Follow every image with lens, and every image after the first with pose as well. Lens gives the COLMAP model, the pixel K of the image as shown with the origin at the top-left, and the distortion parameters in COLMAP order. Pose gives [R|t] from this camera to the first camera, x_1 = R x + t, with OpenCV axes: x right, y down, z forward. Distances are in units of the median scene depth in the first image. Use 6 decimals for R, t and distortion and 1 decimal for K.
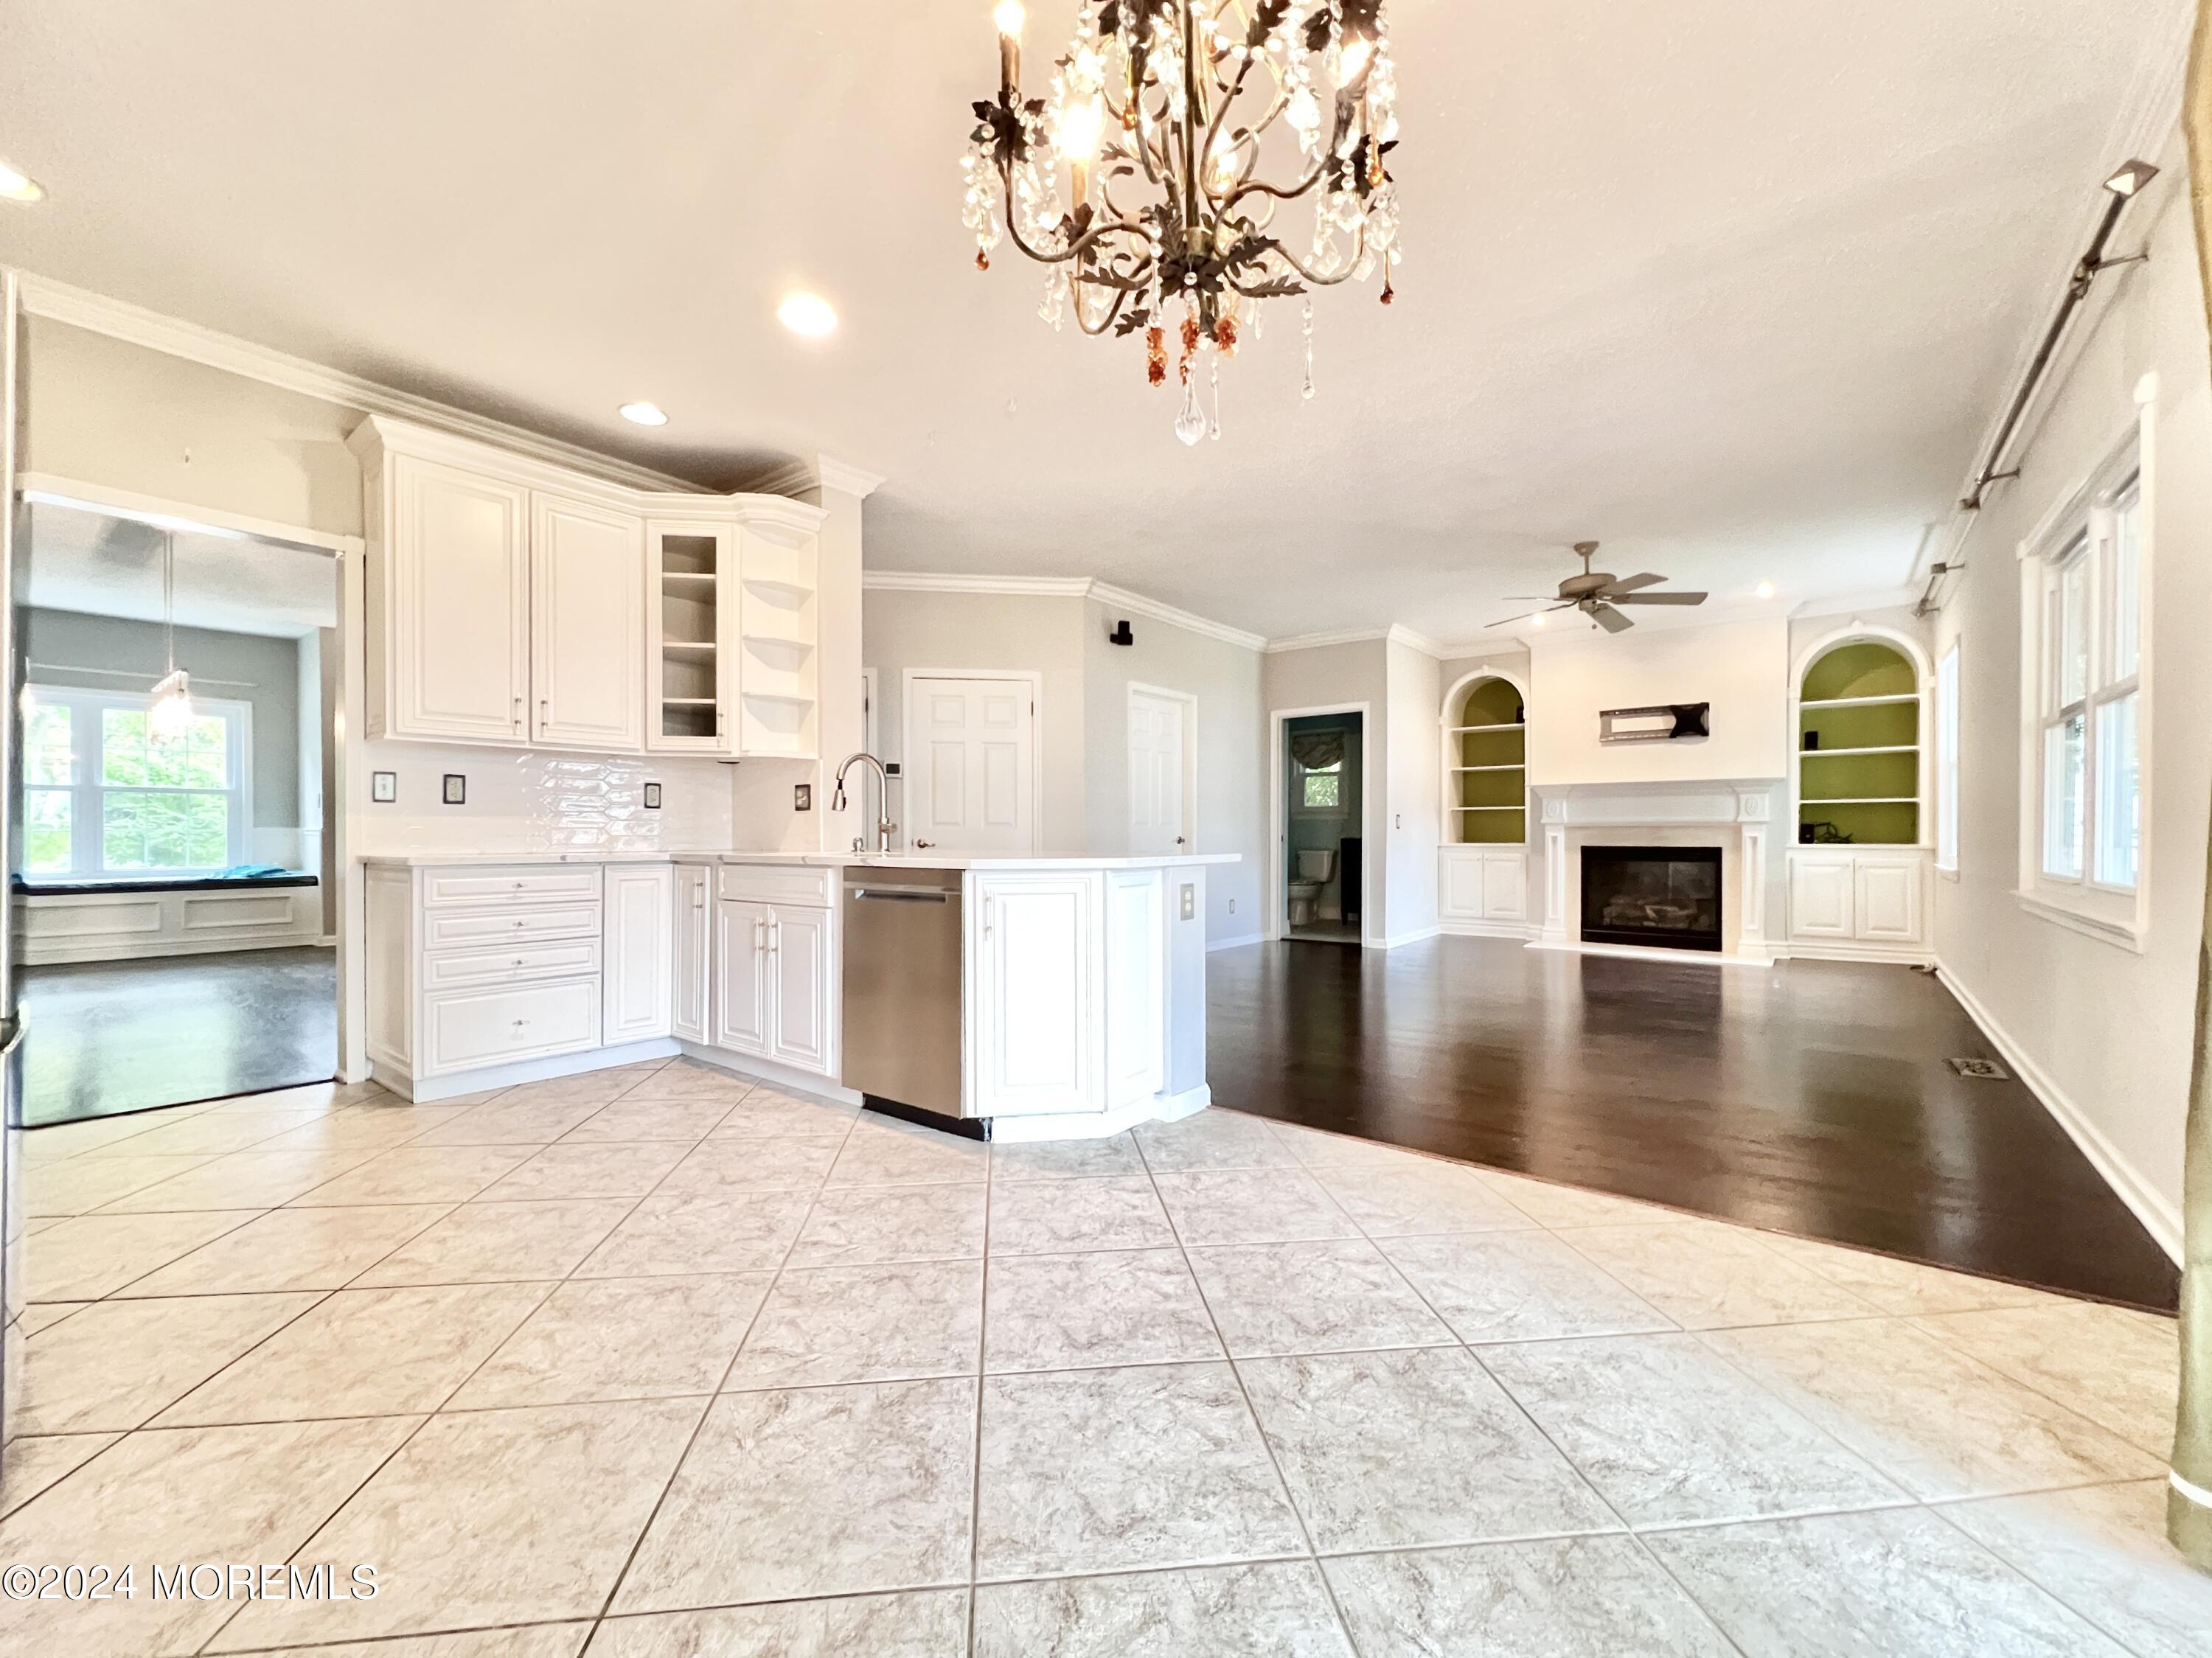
lens RADIAL K [[915.8, 0, 1106.6], [0, 915.8, 836.7], [0, 0, 1]] dist [0.001441, 0.001849]
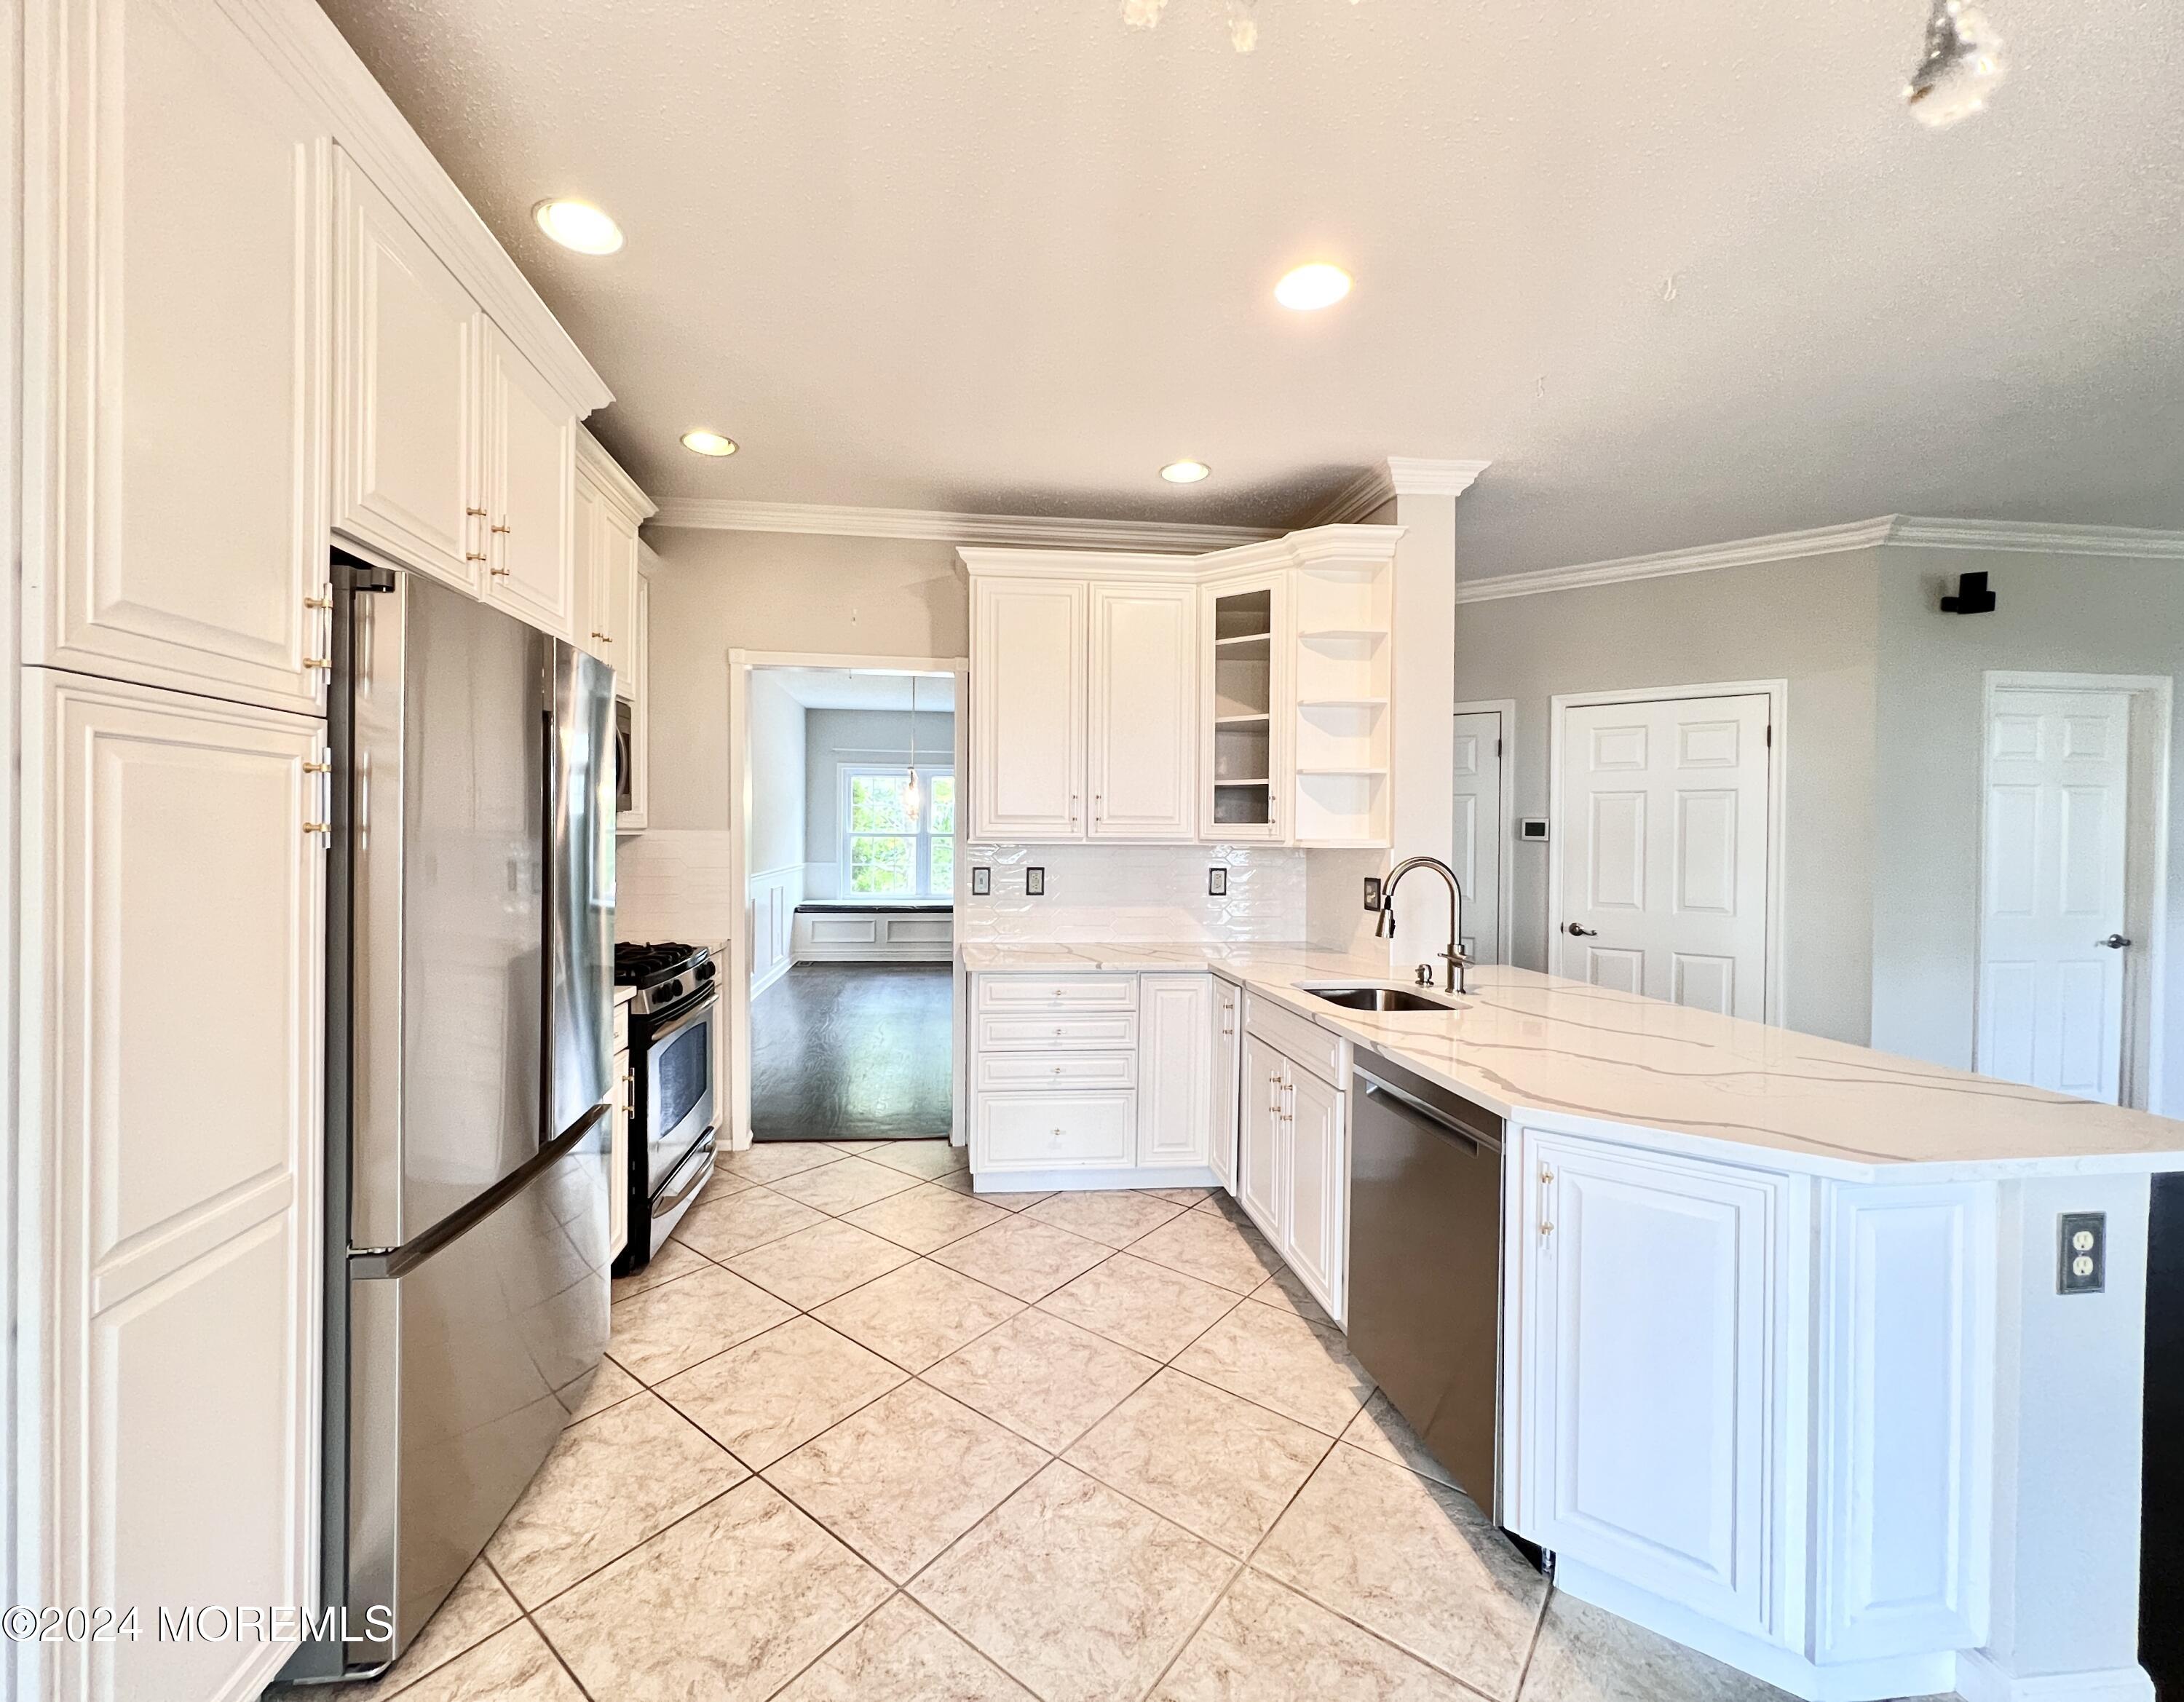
lens RADIAL K [[922.6, 0, 1034.6], [0, 922.6, 844.6], [0, 0, 1]] dist [-0.003732, 0.002396]
pose [[0.696438, 0.014851, -0.717463, 0.043415], [-0.009293, 0.999889, 0.011676, -0.105908], [0.717556, -0.001464, 0.696499, 0.266539]]
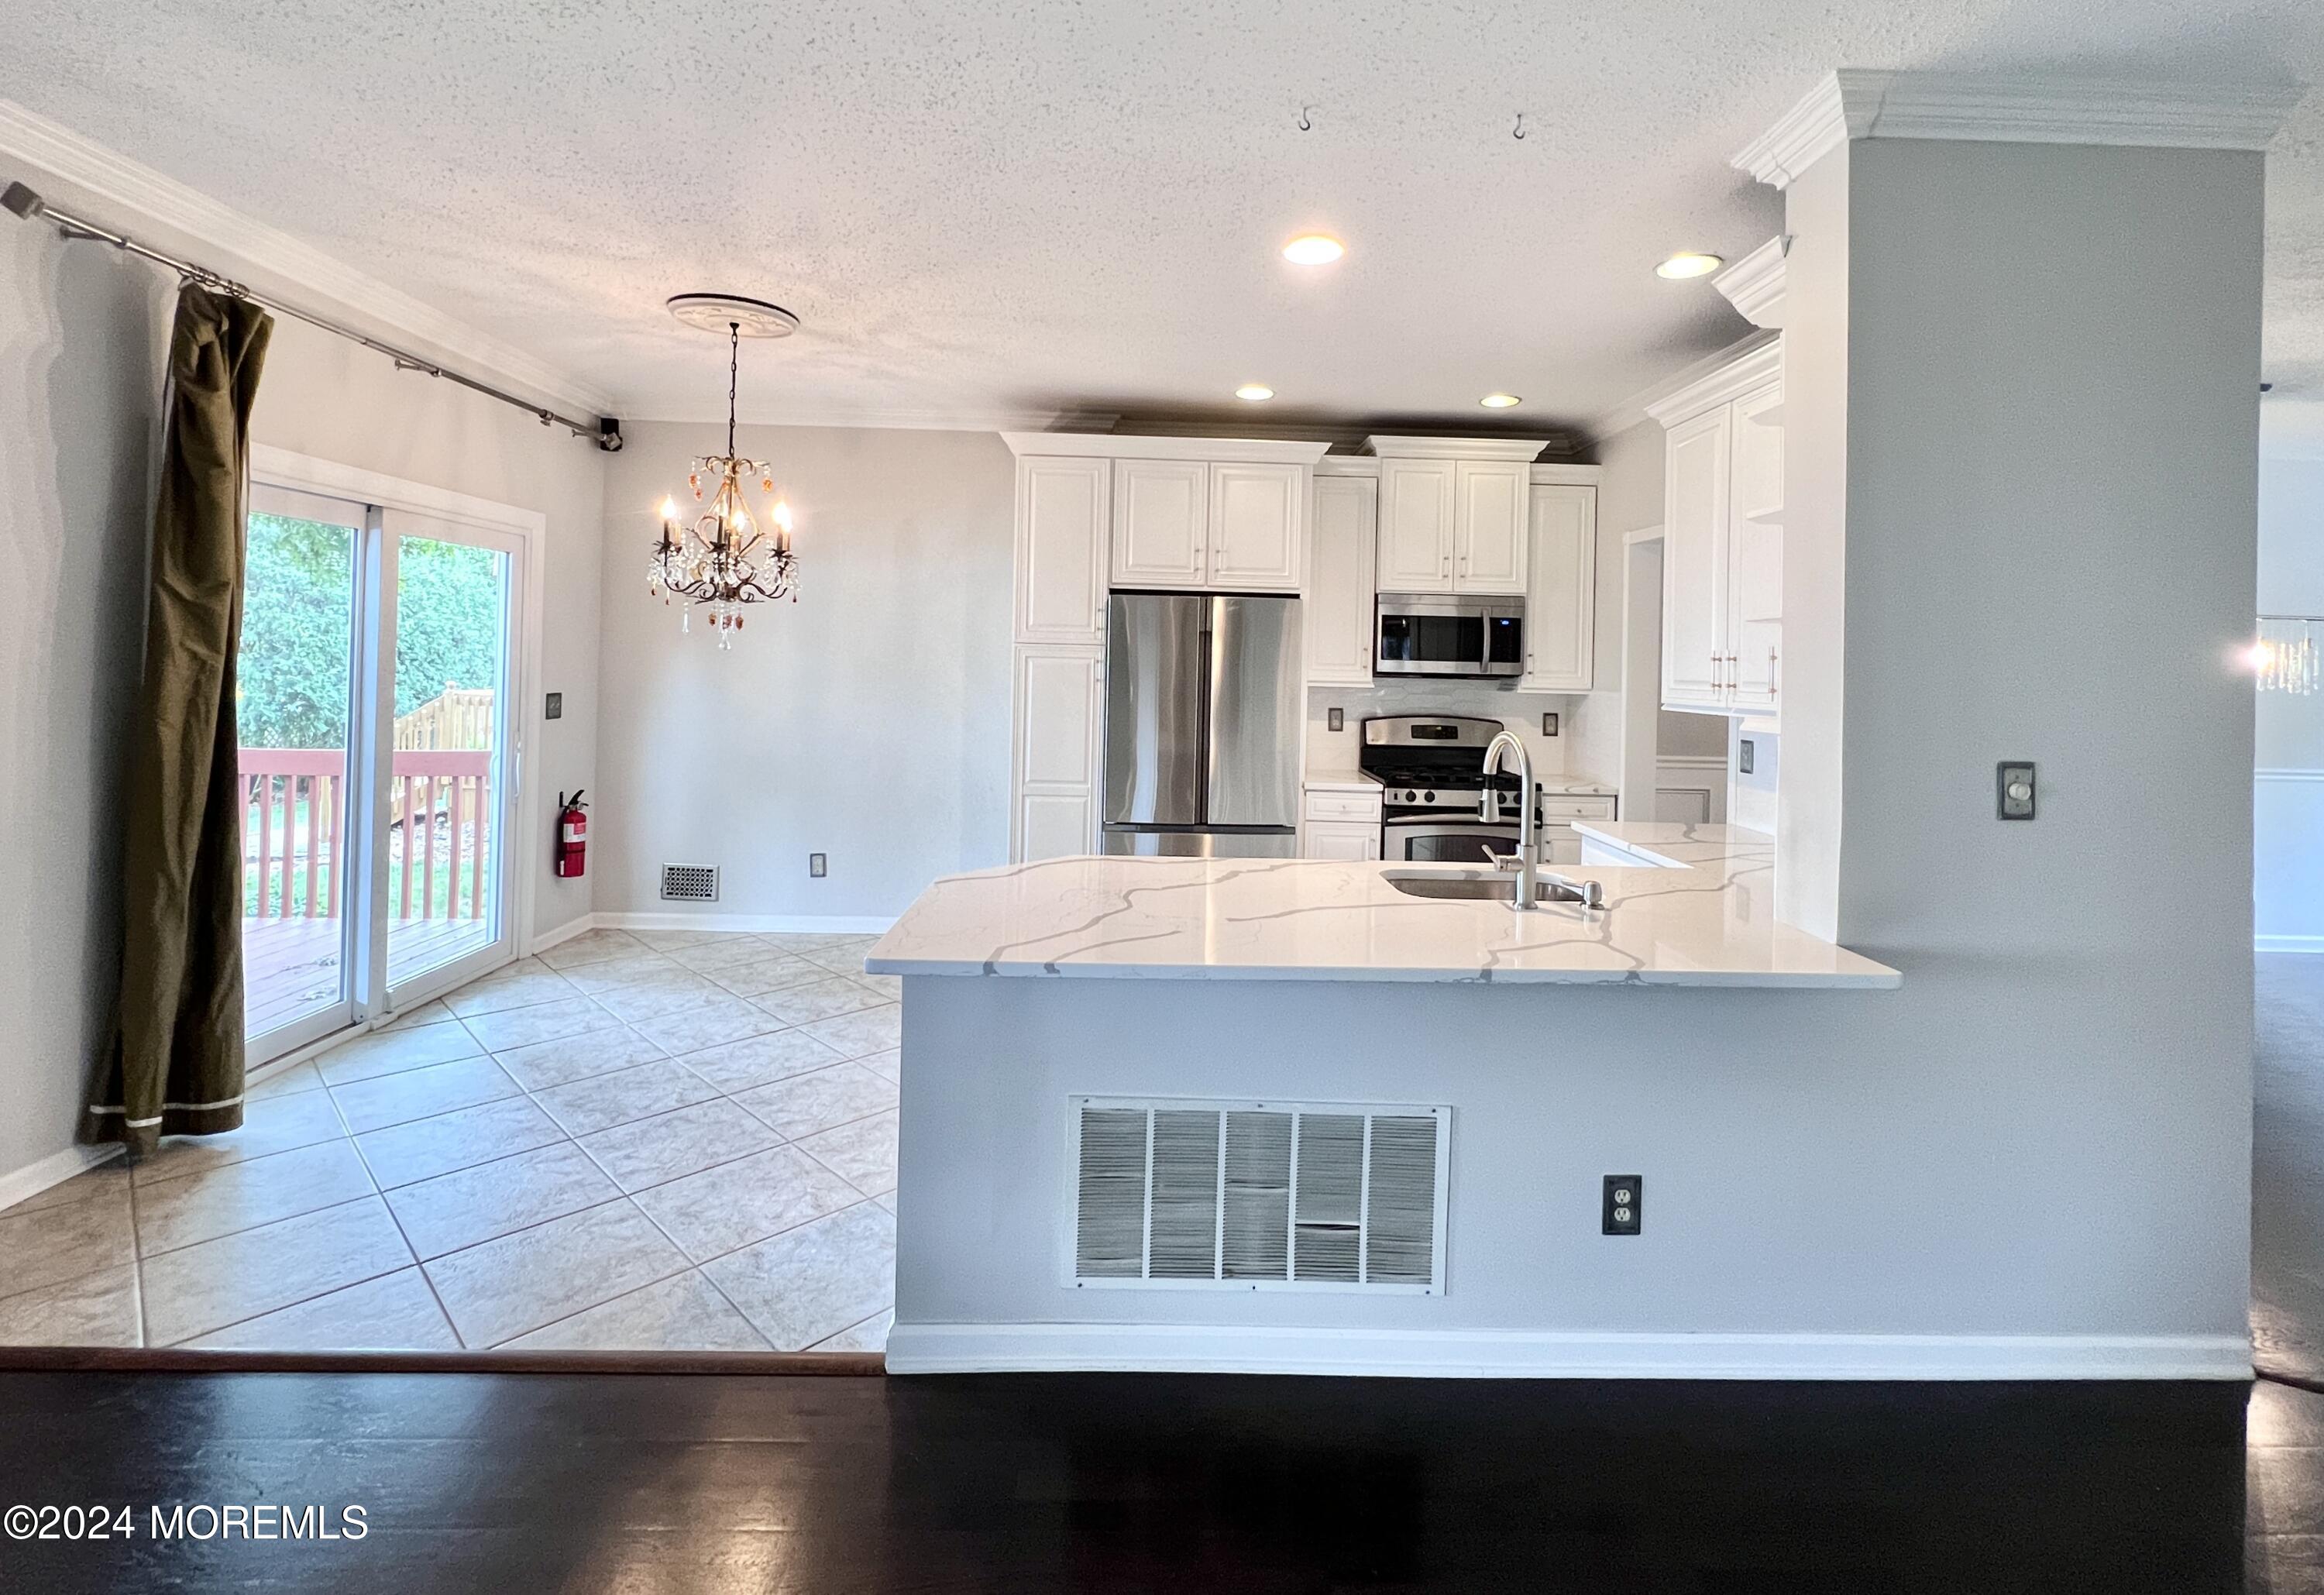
lens RADIAL K [[1030.2, 0, 1187.9], [0, 1030.2, 661.5], [0, 0, 1]] dist [-0.007640, 0.001805]
pose [[-0.765263, -0.017567, -0.643478, 0.327609], [-0.023276, 0.999729, 0.000389, -0.132796], [0.643297, 0.015276, -0.765464, 1.383934]]
